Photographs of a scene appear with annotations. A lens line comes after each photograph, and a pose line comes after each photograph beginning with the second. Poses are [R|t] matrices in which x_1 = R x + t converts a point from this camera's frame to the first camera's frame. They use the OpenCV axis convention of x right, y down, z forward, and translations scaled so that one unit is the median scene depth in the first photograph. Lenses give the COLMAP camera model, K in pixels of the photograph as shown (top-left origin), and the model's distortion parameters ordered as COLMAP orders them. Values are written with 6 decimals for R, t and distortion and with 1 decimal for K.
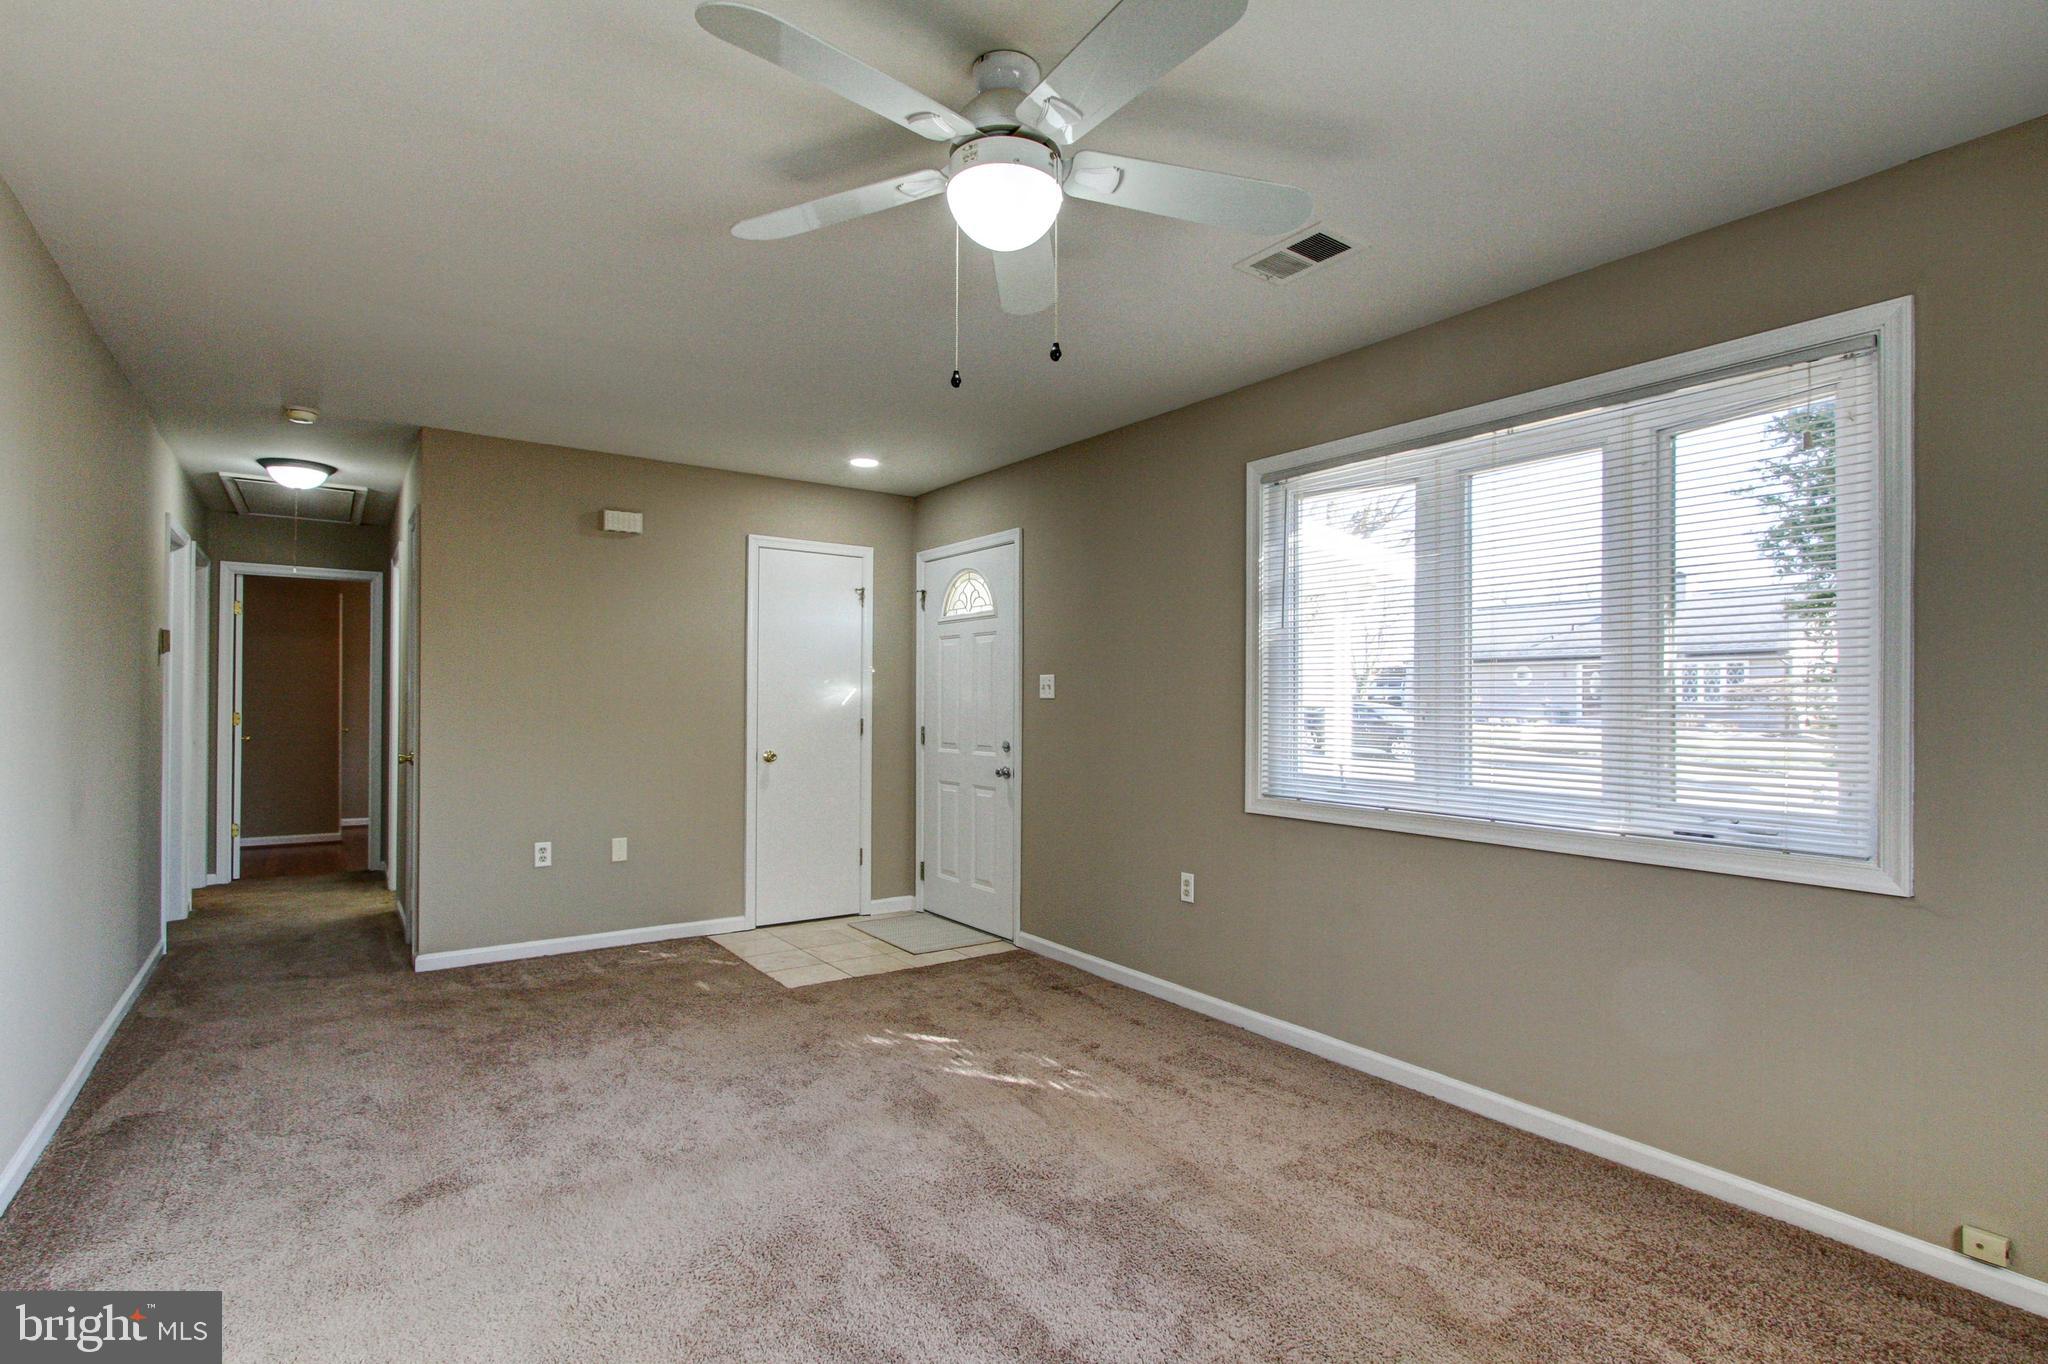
lens RADIAL K [[977.4, 0, 1017.3], [0, 977.4, 694.3], [0, 0, 1]] dist [0.000447, 0.000982]
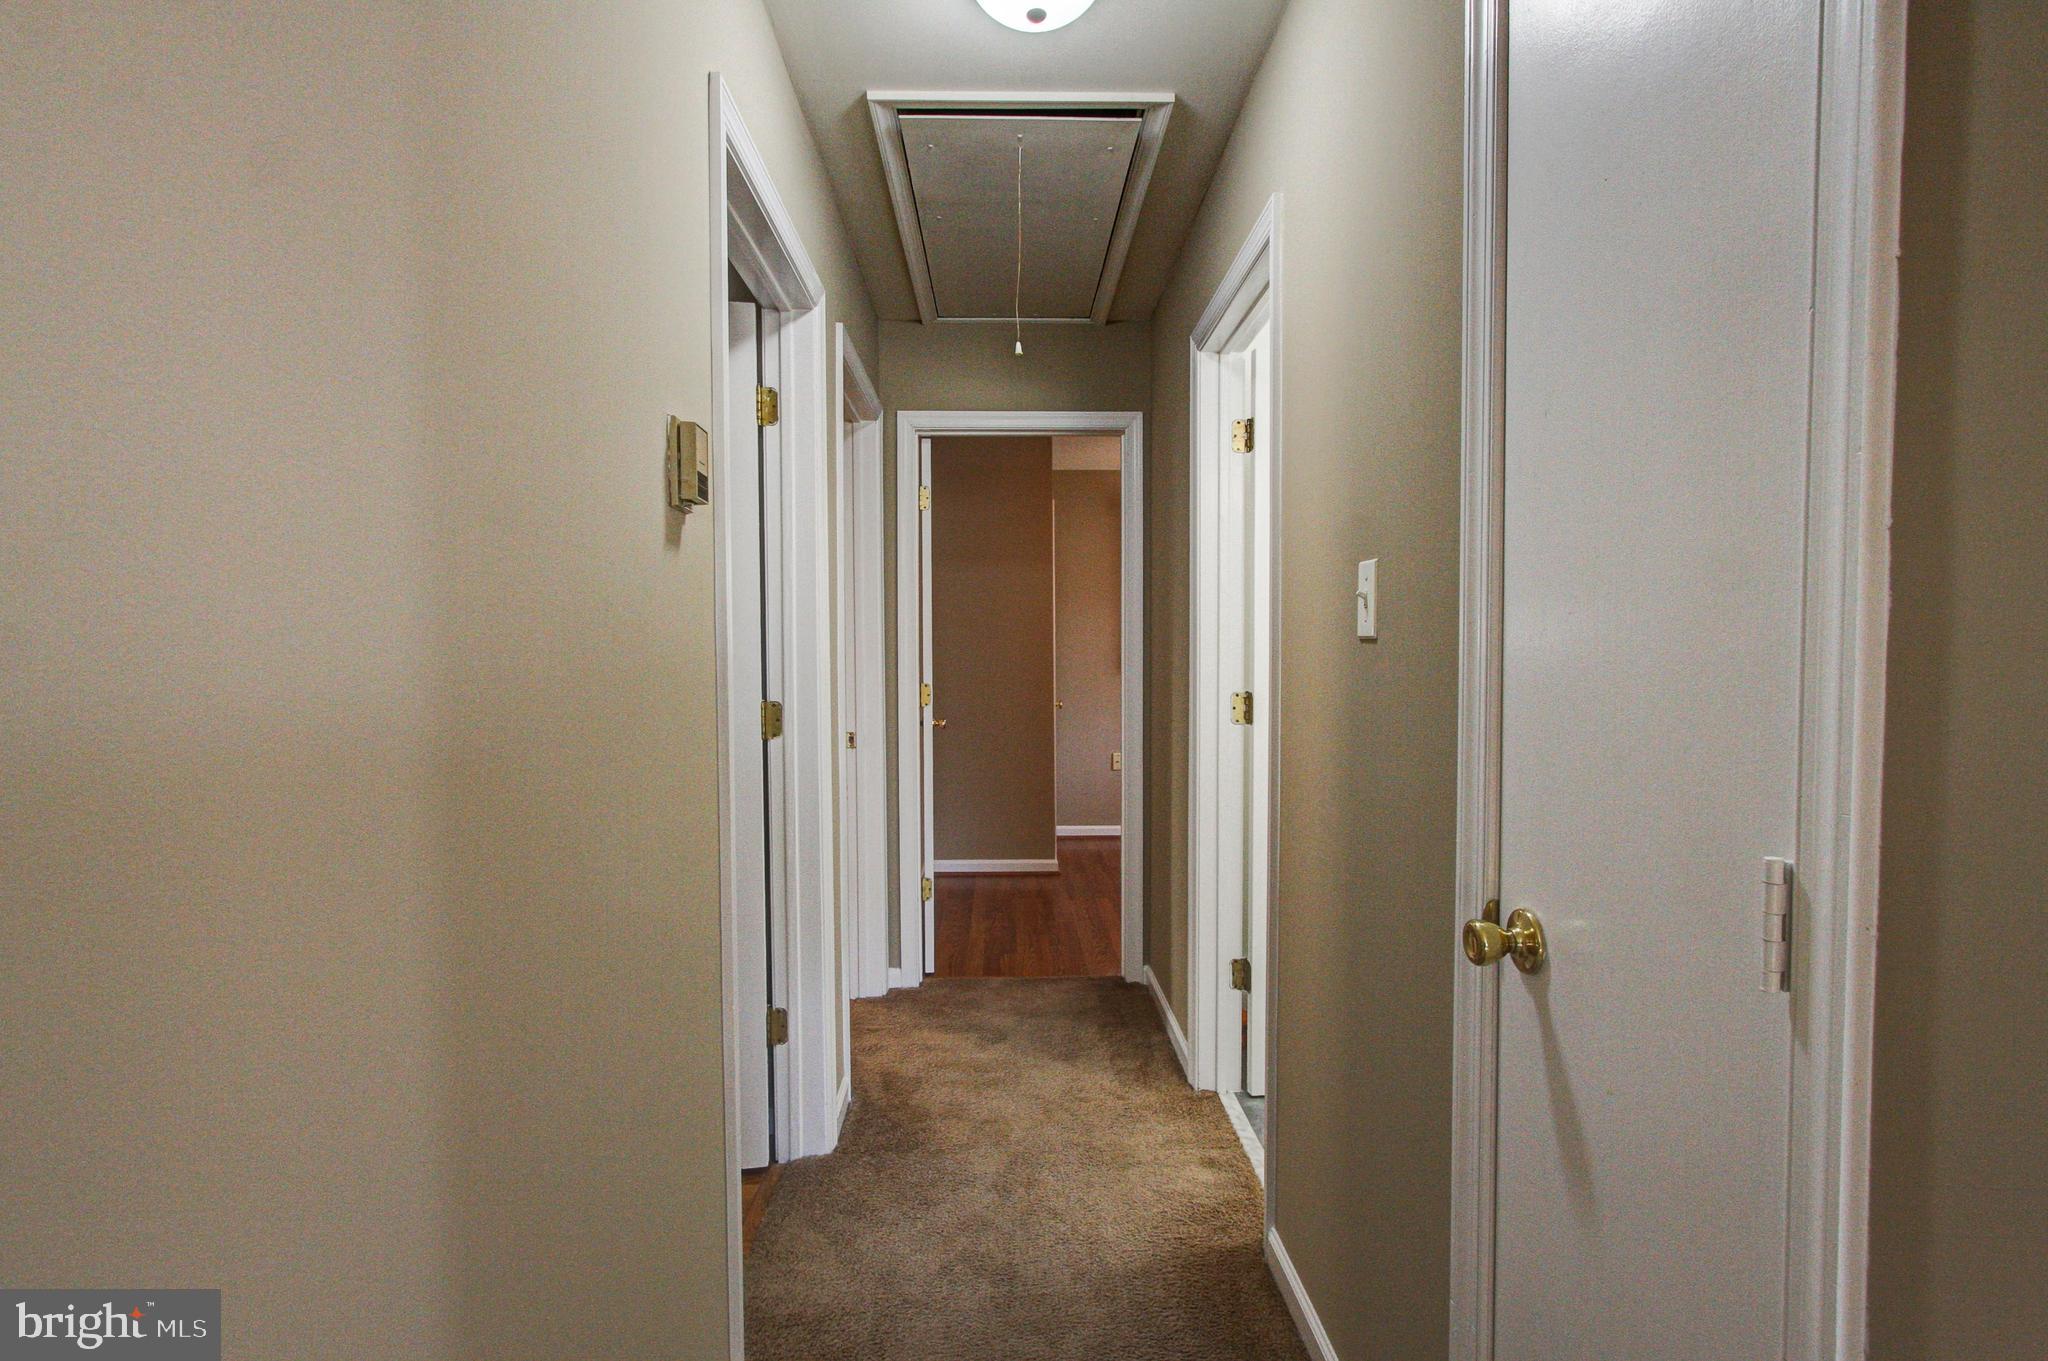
lens RADIAL K [[977.4, 0, 1017.3], [0, 977.4, 692.8], [0, 0, 1]] dist [0.000447, 0.000982]
pose [[0.832907, 0.019440, -0.553071, -0.436357], [0.009970, 0.998694, 0.050116, -0.004234], [0.553323, -0.047256, 0.831625, 0.553126]]
